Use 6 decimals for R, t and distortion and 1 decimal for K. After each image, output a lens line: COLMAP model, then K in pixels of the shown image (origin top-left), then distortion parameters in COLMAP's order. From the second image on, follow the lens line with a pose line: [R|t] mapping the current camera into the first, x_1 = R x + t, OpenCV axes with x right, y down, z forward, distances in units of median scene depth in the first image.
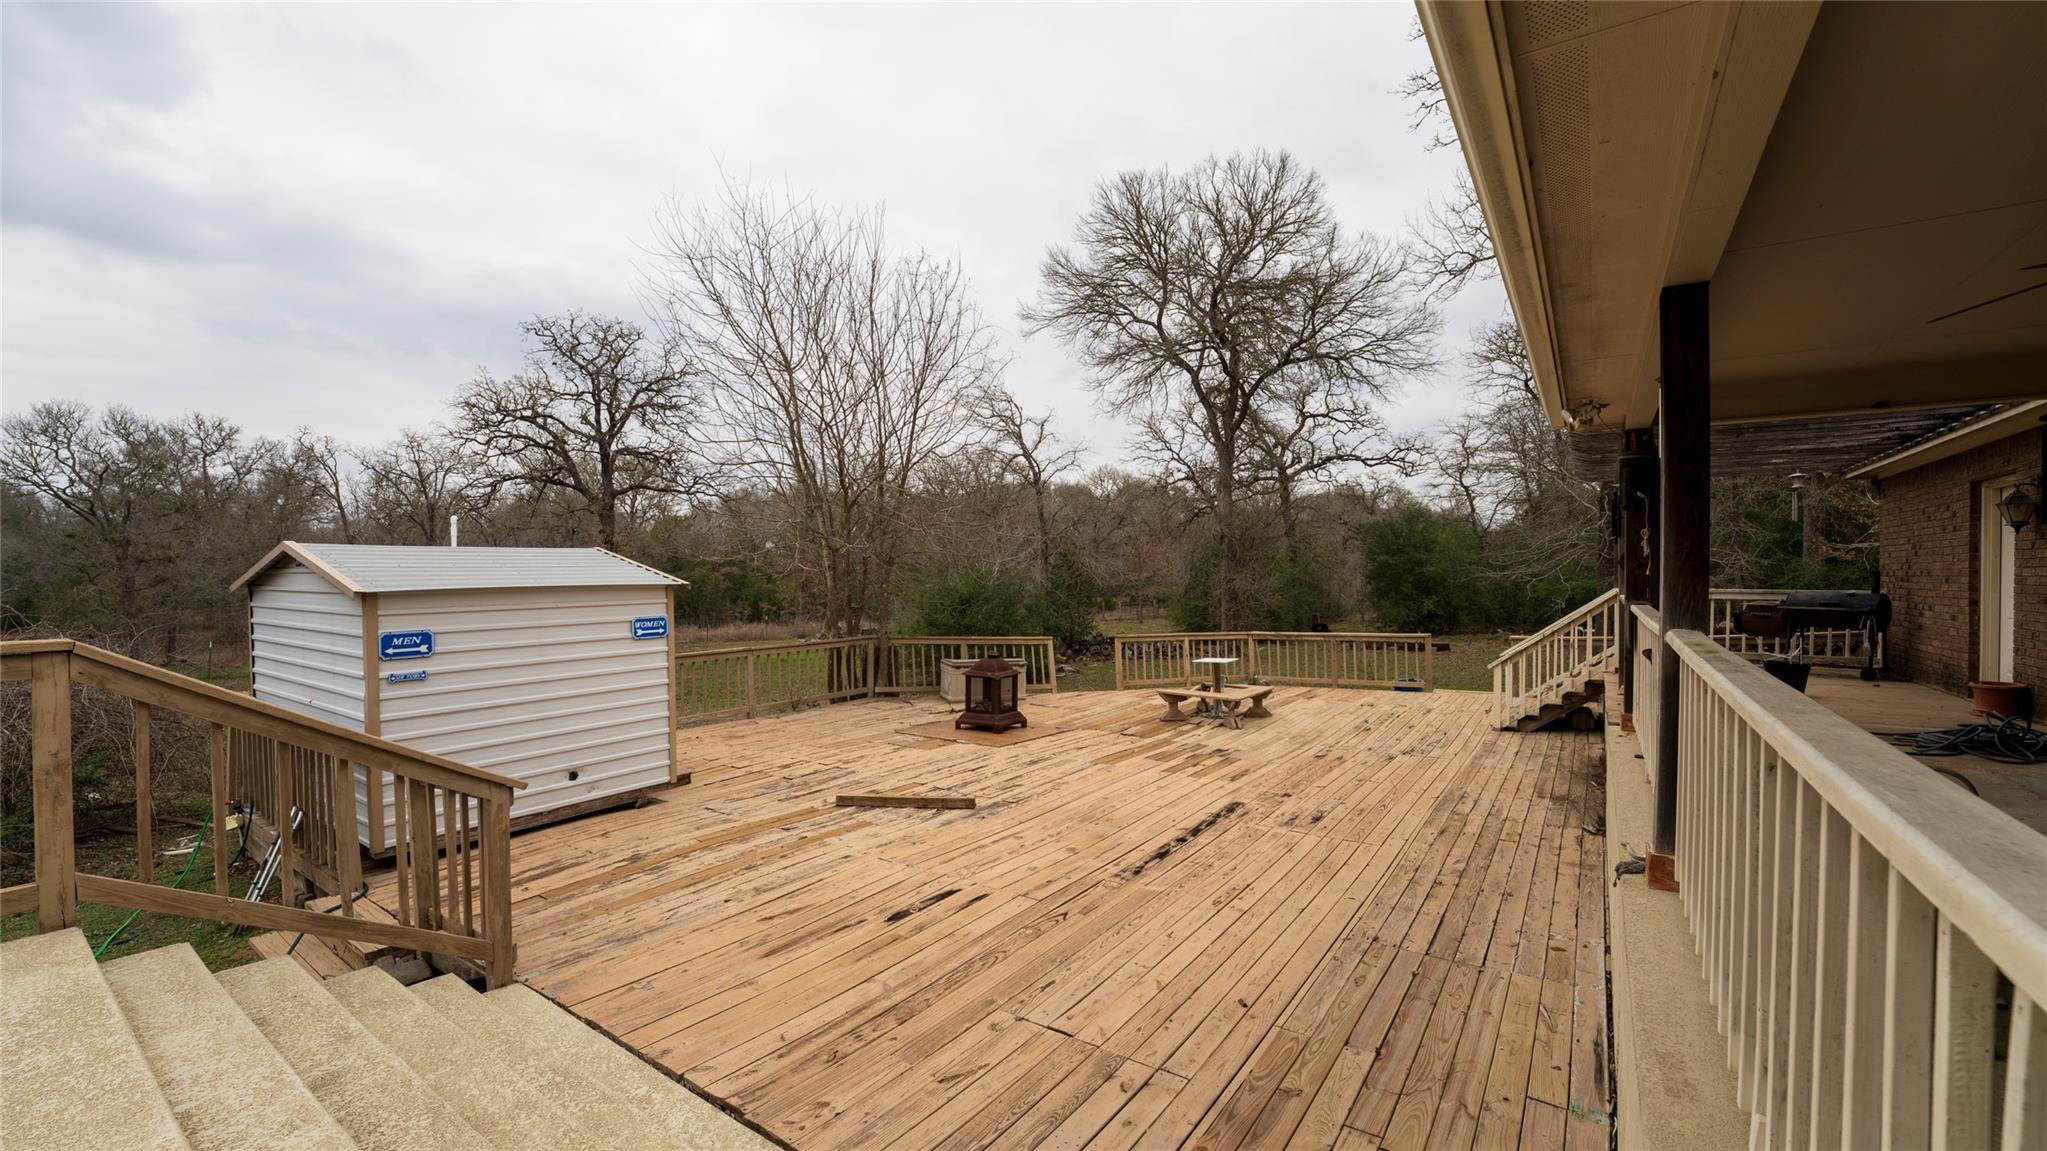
lens RADIAL K [[830.2, 0, 1027.4], [0, 830.2, 582.0], [0, 0, 1]] dist [-0.032569, 0.005184]
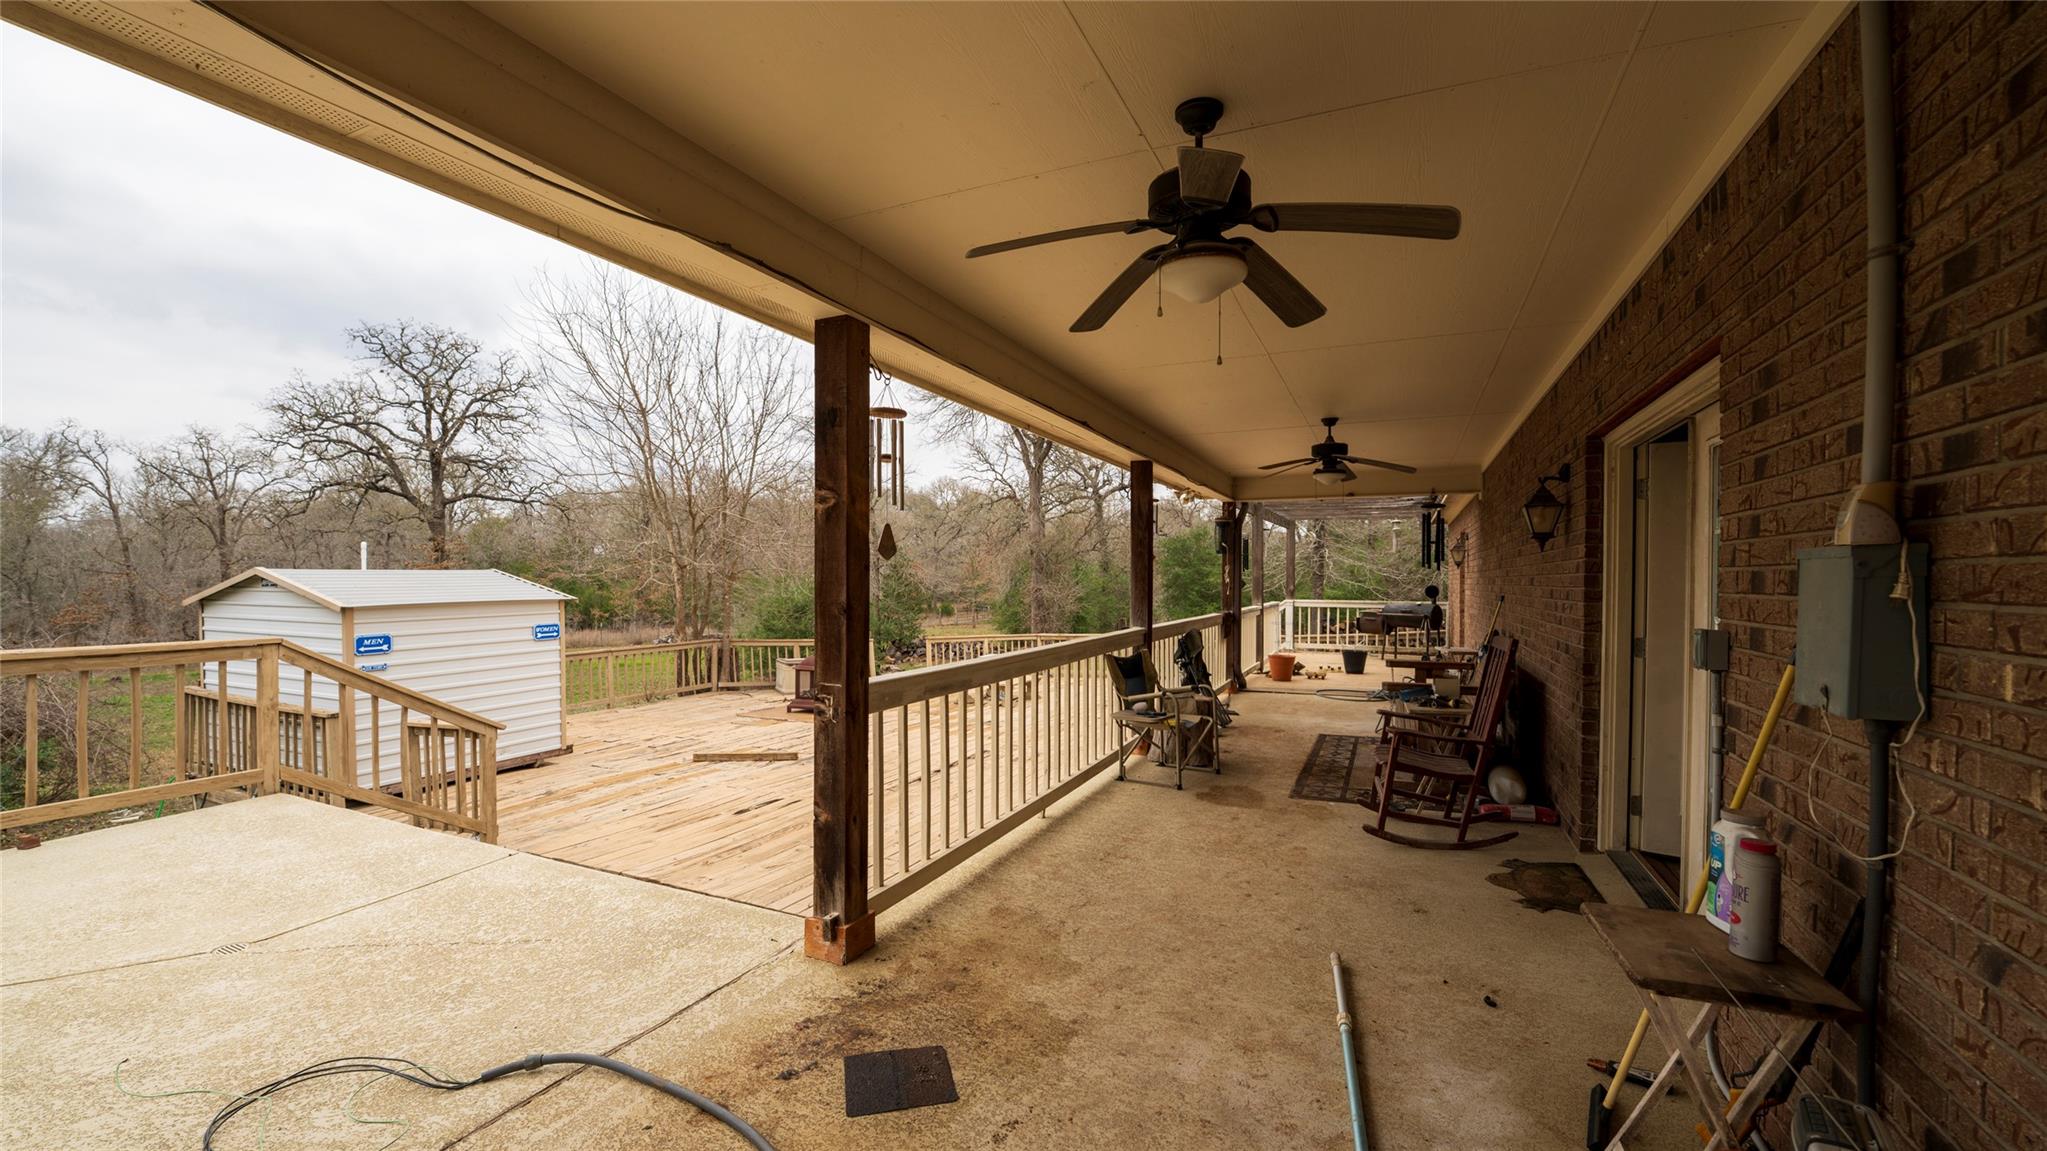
lens RADIAL K [[830.2, 0, 1027.4], [0, 830.2, 582.0], [0, 0, 1]] dist [-0.032569, 0.005184]
pose [[0.983083, 0.003806, 0.183120, 0.031468], [-0.002665, 0.999975, -0.006480, -0.009492], [-0.183140, 0.005882, 0.983069, -0.227558]]
